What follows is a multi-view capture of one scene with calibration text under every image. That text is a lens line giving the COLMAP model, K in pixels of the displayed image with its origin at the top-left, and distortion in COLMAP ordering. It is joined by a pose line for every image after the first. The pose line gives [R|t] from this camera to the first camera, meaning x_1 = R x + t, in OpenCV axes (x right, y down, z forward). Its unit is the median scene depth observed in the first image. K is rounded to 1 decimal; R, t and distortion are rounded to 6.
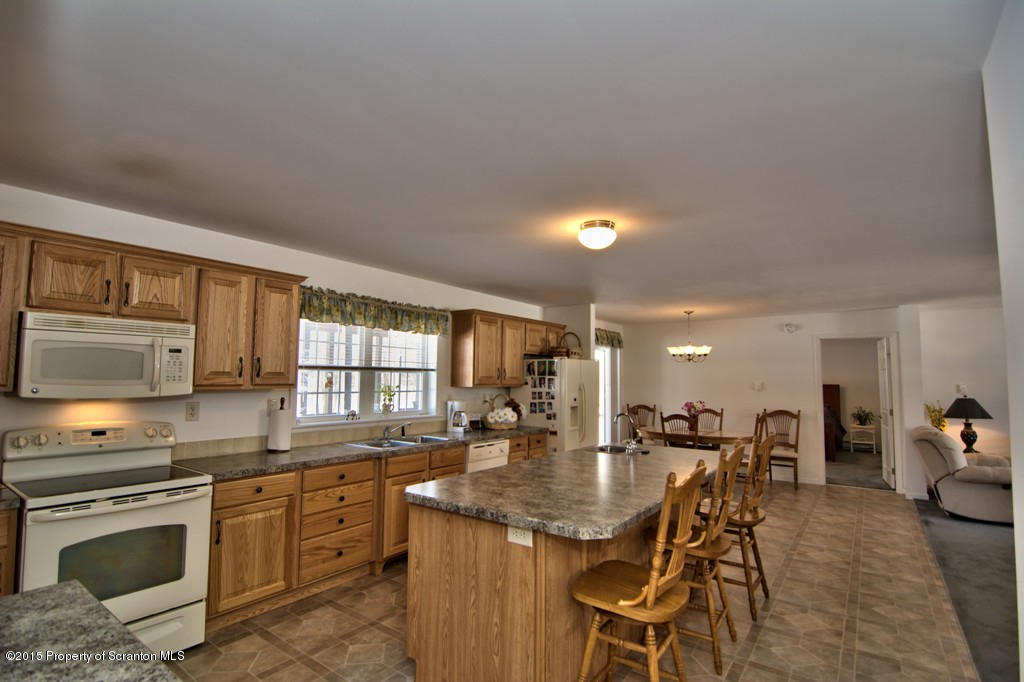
lens RADIAL K [[489.1, 0, 513.7], [0, 489.1, 342.2], [0, 0, 1]] dist [-0.005792, -0.009081]
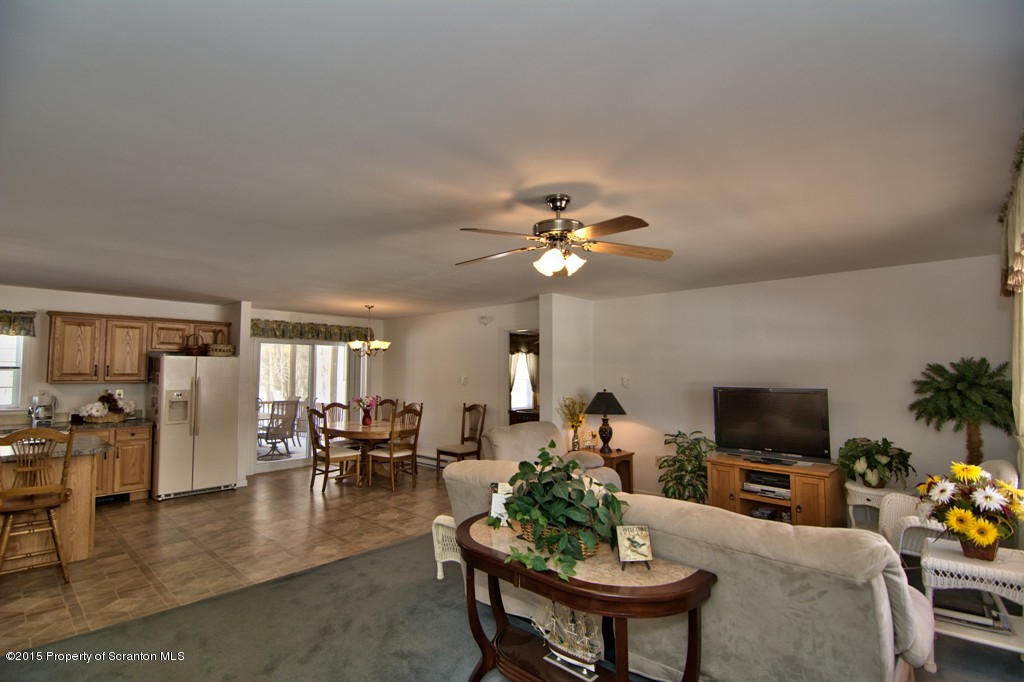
lens RADIAL K [[489.1, 0, 508.6], [0, 489.1, 339.8], [0, 0, 1]] dist [-0.005792, -0.009081]
pose [[0.993590, -0.017728, -0.111641, 0.866191], [0.018249, 0.999827, 0.003646, 0.008287], [0.111557, -0.005660, 0.993742, 0.043819]]
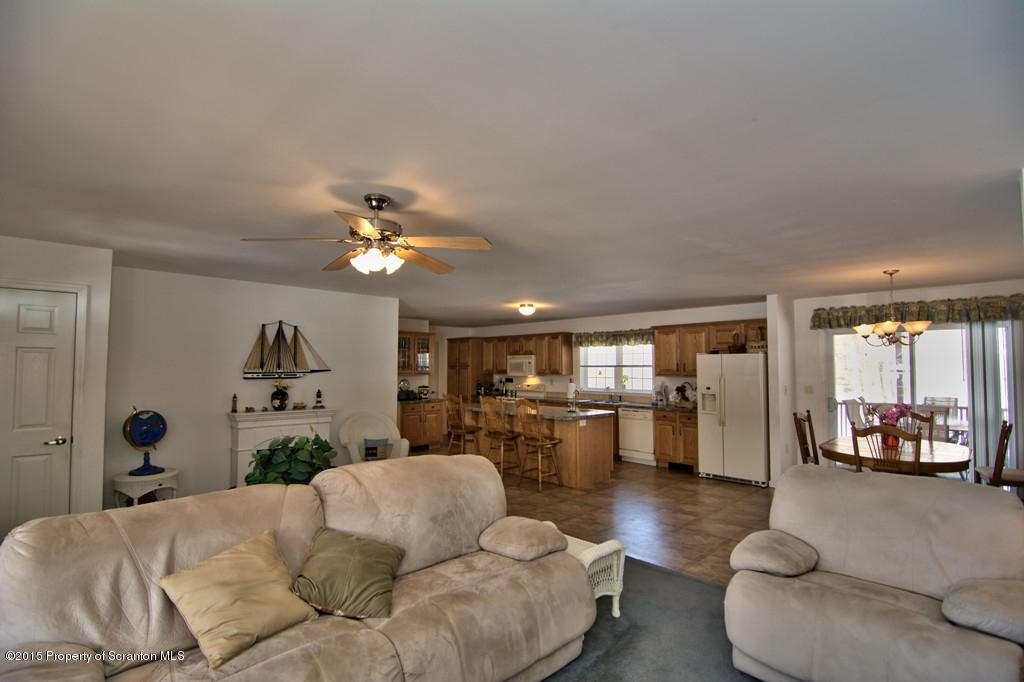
lens RADIAL K [[489.1, 0, 511.6], [0, 489.1, 338.6], [0, 0, 1]] dist [-0.005792, -0.009081]
pose [[-0.159808, -0.070643, -0.984617, 1.272859], [0.068239, 0.994259, -0.082411, 0.057562], [0.984787, -0.080359, -0.154070, 0.664157]]
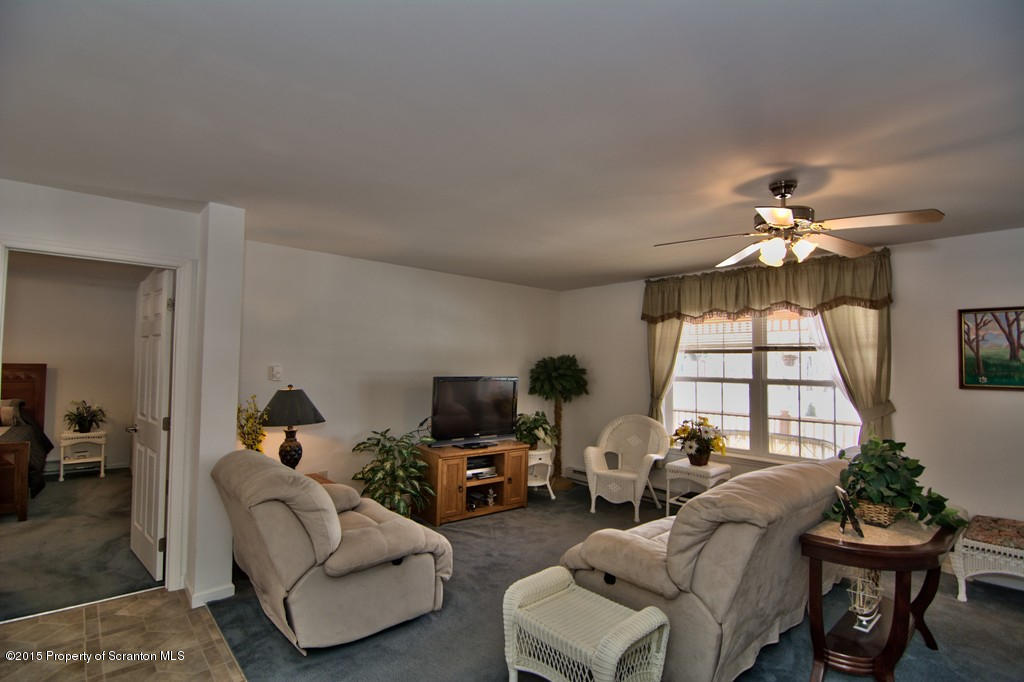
lens RADIAL K [[489.1, 0, 512.2], [0, 489.1, 346.8], [0, 0, 1]] dist [-0.005792, -0.009081]
pose [[0.211448, 0.031582, 0.976879, 0.404418], [-0.084159, 0.996354, -0.013995, 0.049308], [-0.973759, -0.079254, 0.213335, 0.613178]]
